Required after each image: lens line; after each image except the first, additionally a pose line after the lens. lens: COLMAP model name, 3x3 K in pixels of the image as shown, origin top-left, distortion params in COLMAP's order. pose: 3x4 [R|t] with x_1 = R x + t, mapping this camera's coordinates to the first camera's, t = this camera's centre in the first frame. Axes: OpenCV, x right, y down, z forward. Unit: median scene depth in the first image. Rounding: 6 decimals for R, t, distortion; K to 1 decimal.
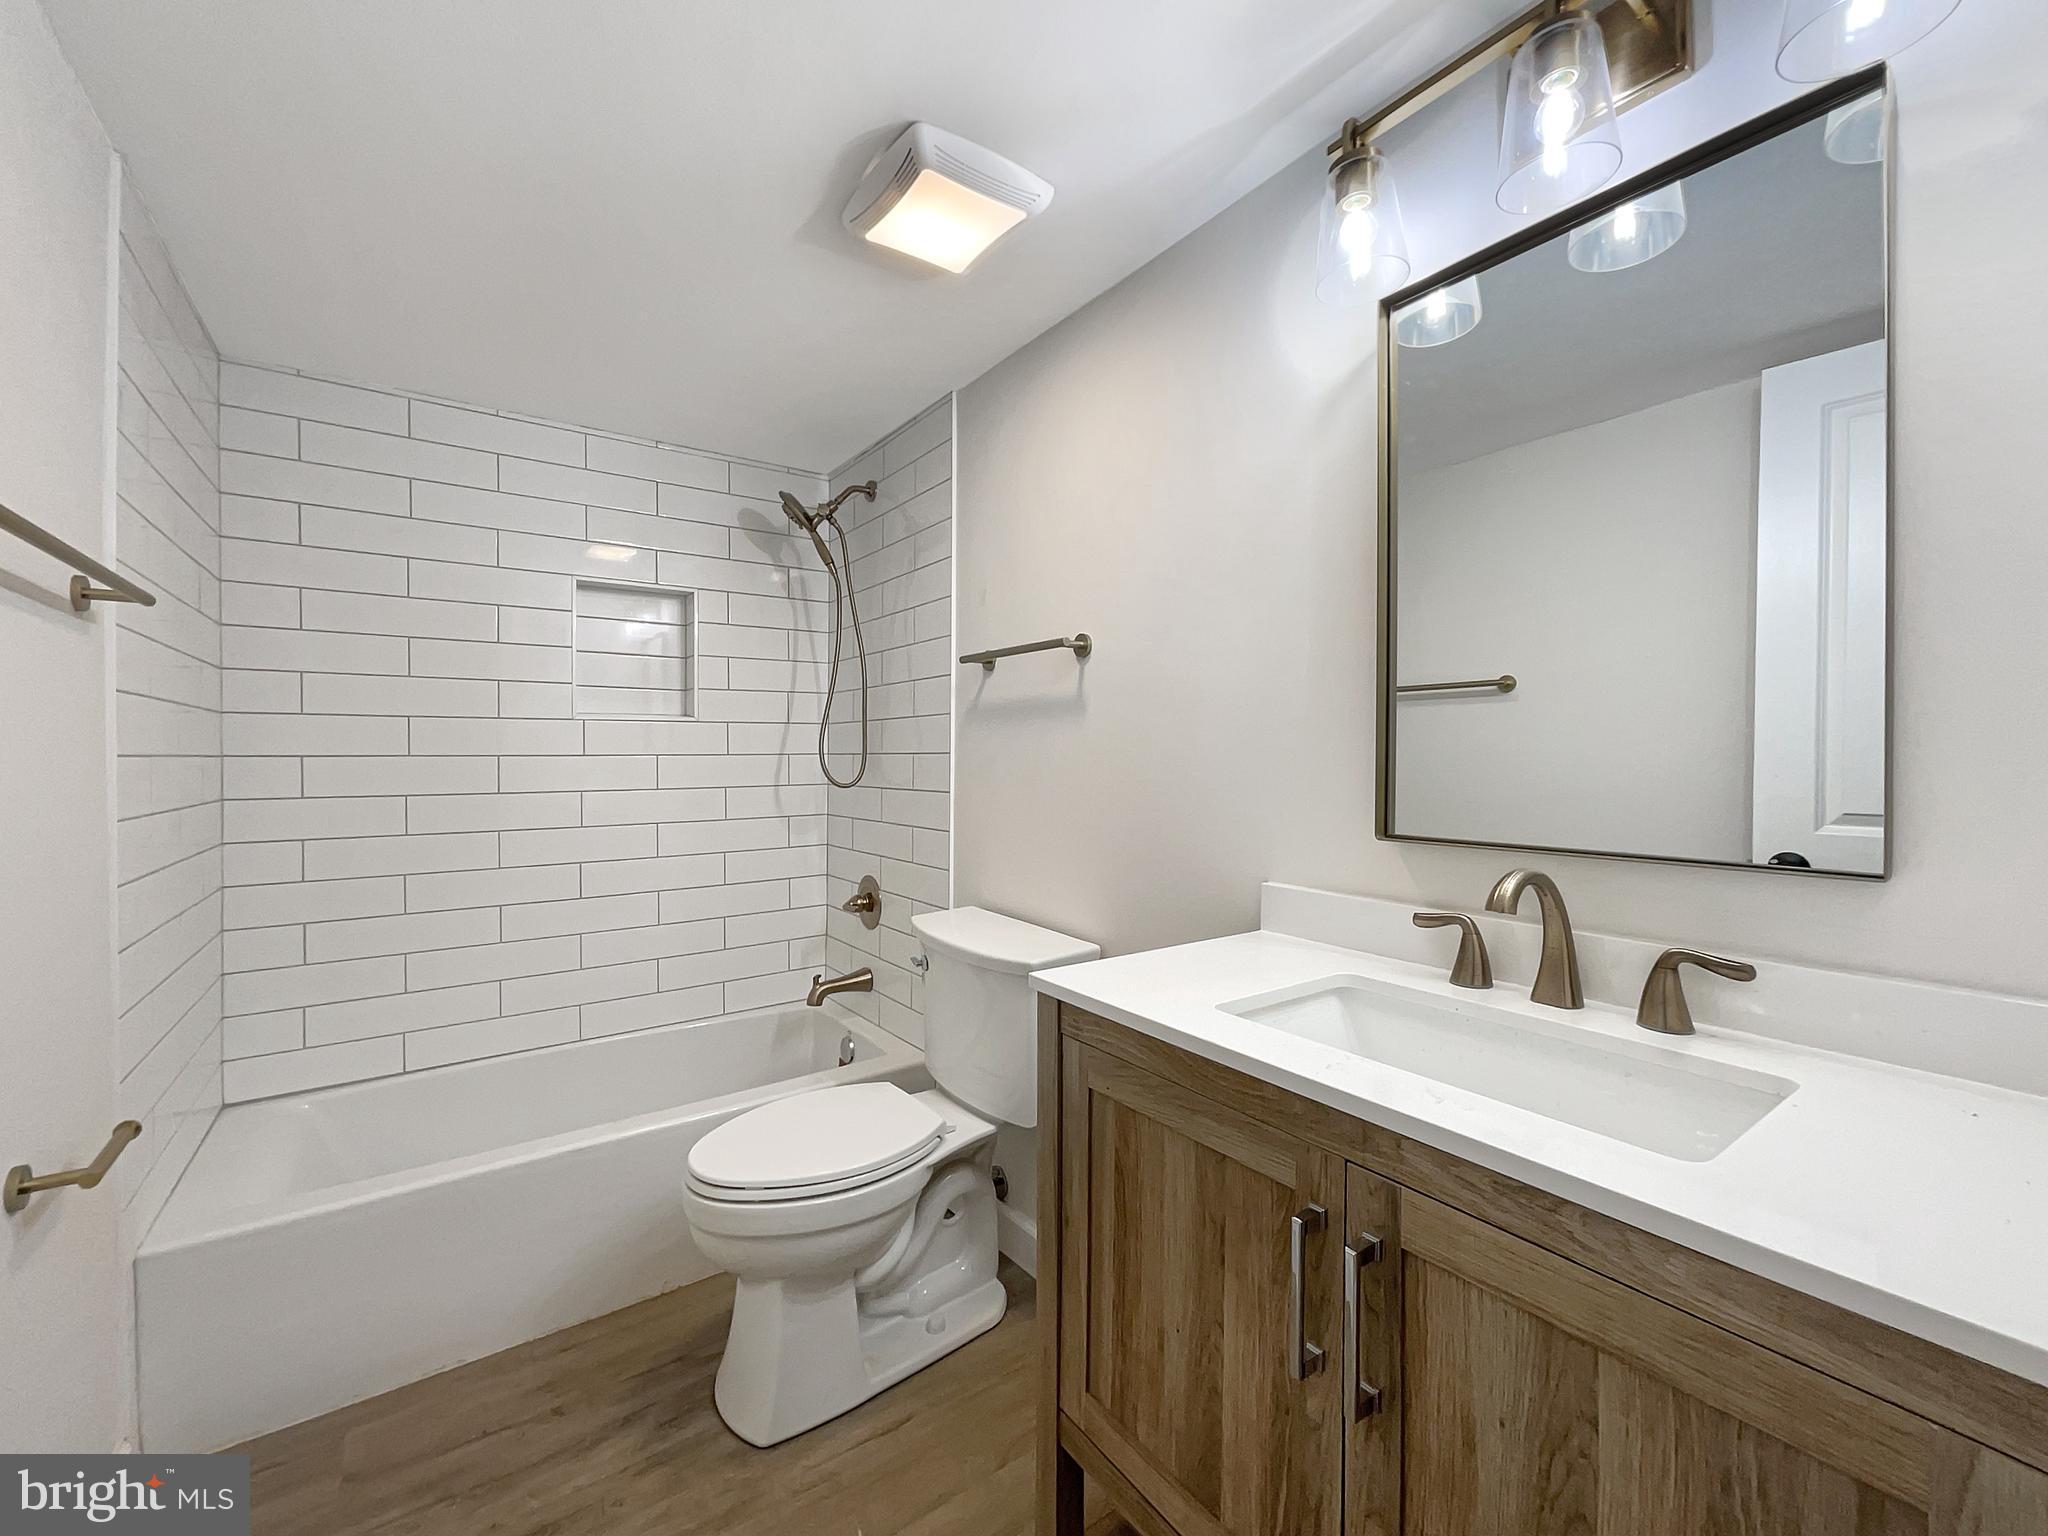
lens RADIAL K [[830.3, 0, 1024.0], [0, 830.3, 768.0], [0, 0, 1]] dist [0.022907, 0.000086]
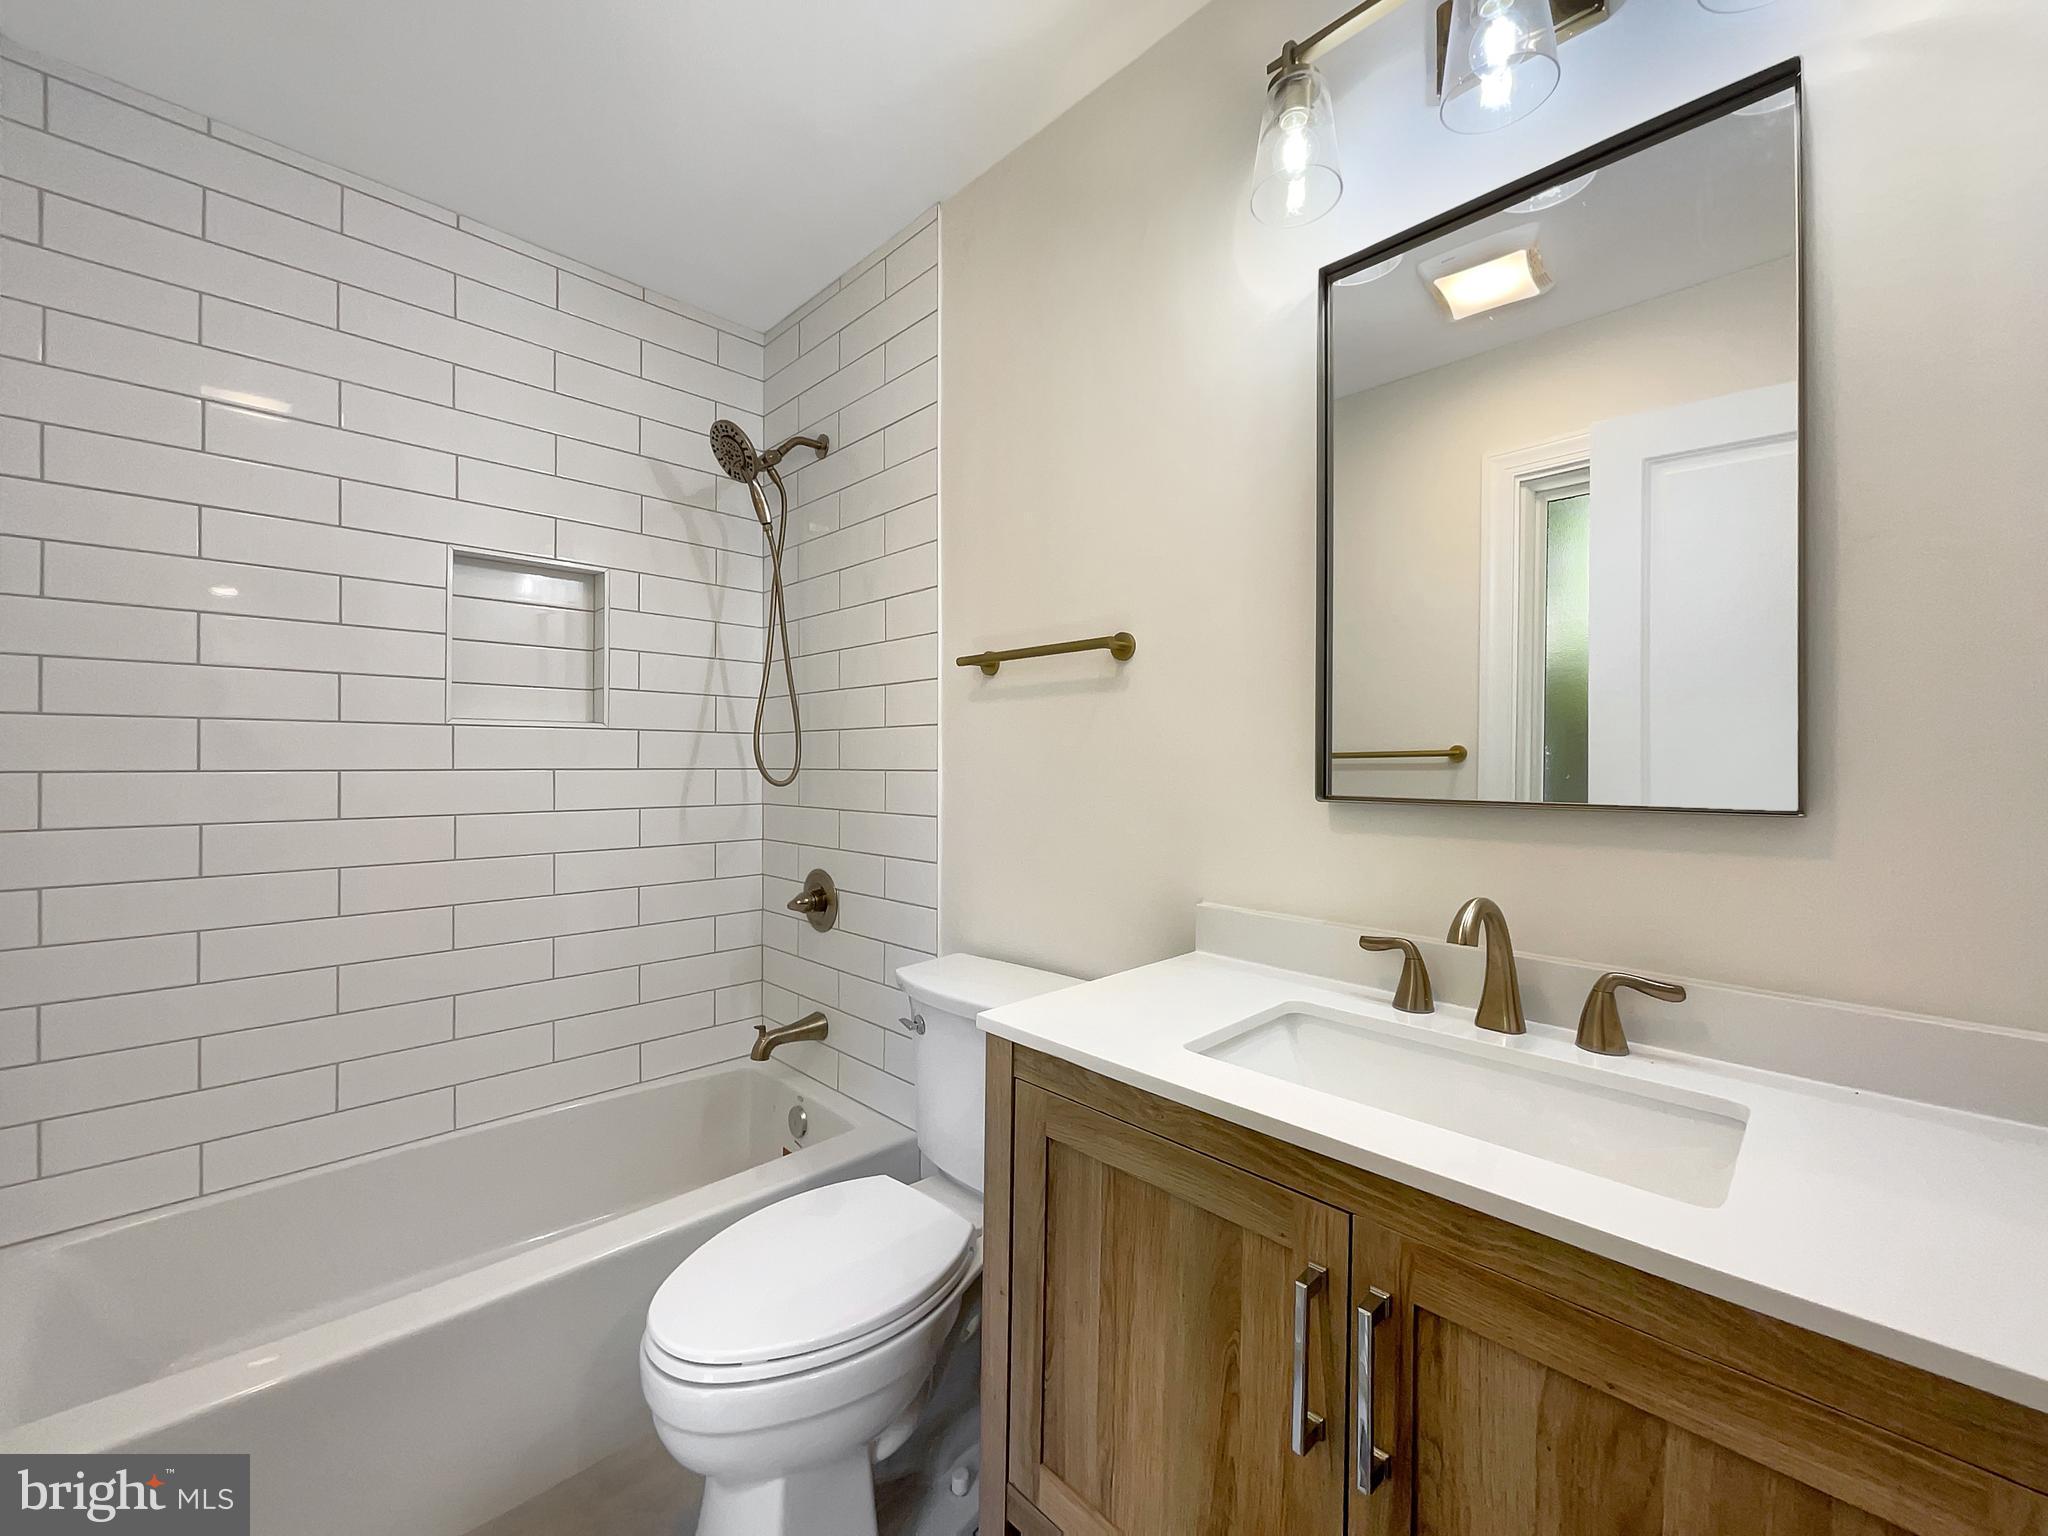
lens RADIAL K [[829.3, 0, 1022.3], [0, 829.3, 794.8], [0, 0, 1]] dist [0.000570, 0.000283]
pose [[0.990315, 0.010819, 0.138418, -0.096936], [-0.012625, 0.999846, 0.012171, -0.005268], [-0.138265, -0.013800, 0.990299, 0.125897]]
